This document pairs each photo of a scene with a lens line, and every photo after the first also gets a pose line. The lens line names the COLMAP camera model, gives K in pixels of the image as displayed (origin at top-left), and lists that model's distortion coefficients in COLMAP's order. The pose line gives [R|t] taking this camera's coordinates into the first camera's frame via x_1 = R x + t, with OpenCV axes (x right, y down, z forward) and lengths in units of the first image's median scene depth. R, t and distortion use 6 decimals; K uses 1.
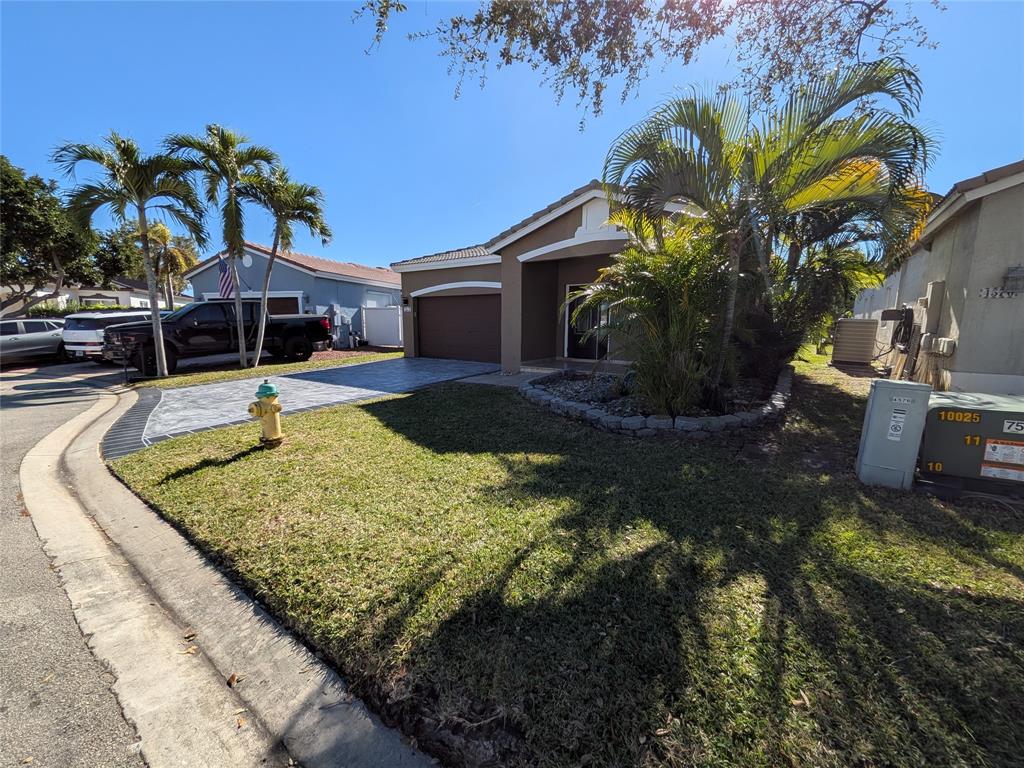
lens RADIAL K [[420.1, 0, 509.9], [0, 420.1, 371.5], [0, 0, 1]] dist [0.001859, 0.000061]
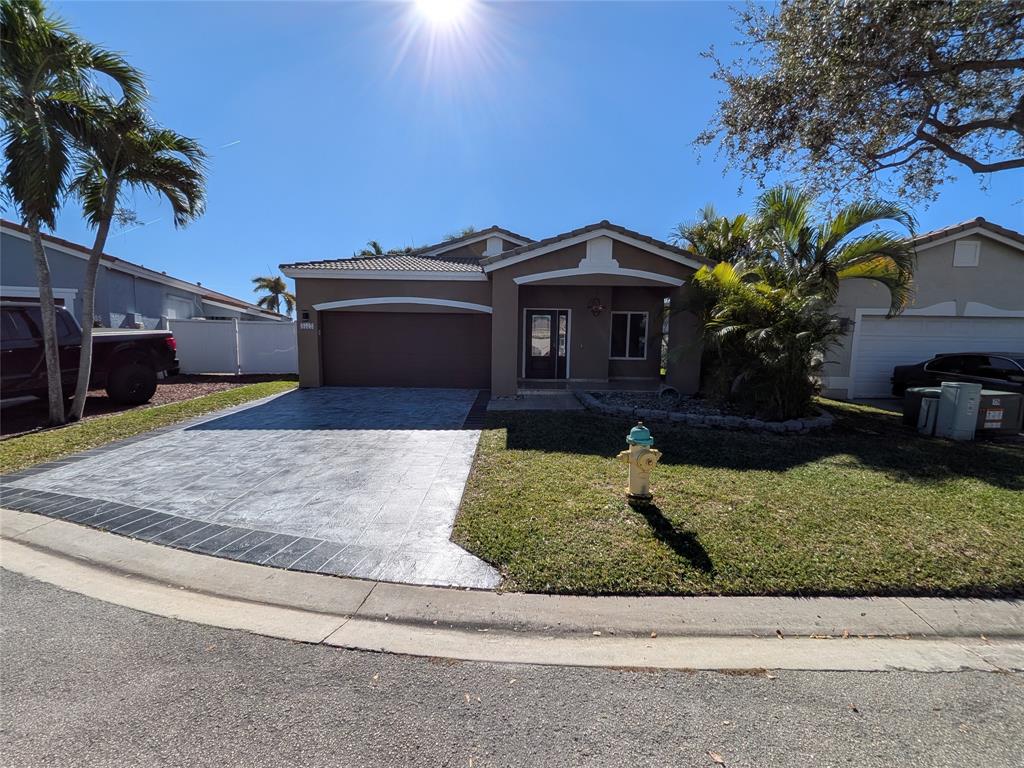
lens RADIAL K [[408.7, 0, 513.5], [0, 408.7, 383.8], [0, 0, 1]] dist [0.001559, -0.000680]
pose [[0.804038, -0.053436, 0.592171, -0.456631], [0.058511, 0.998230, 0.010633, -0.029152], [-0.591692, 0.026099, 0.805742, 0.183926]]
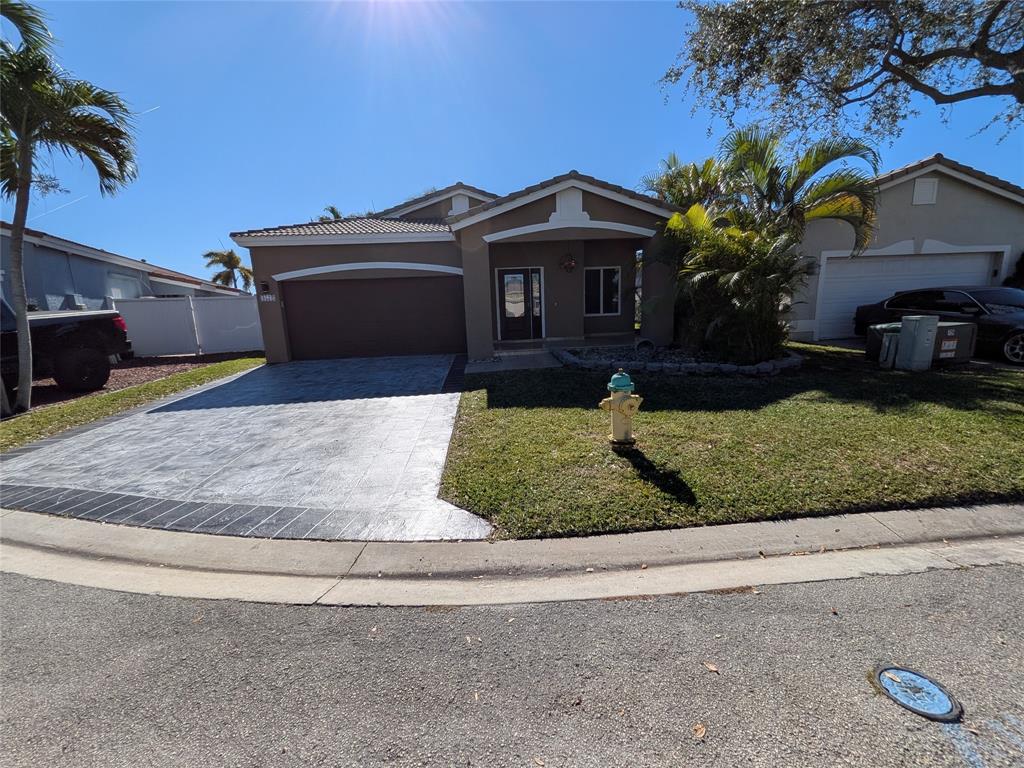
lens RADIAL K [[408.7, 0, 513.5], [0, 408.7, 383.8], [0, 0, 1]] dist [0.001559, -0.000680]
pose [[0.762489, -0.153207, 0.628600, -0.455449], [0.117753, 0.988194, 0.098017, -0.020214], [-0.636196, -0.000717, 0.771527, 0.190101]]
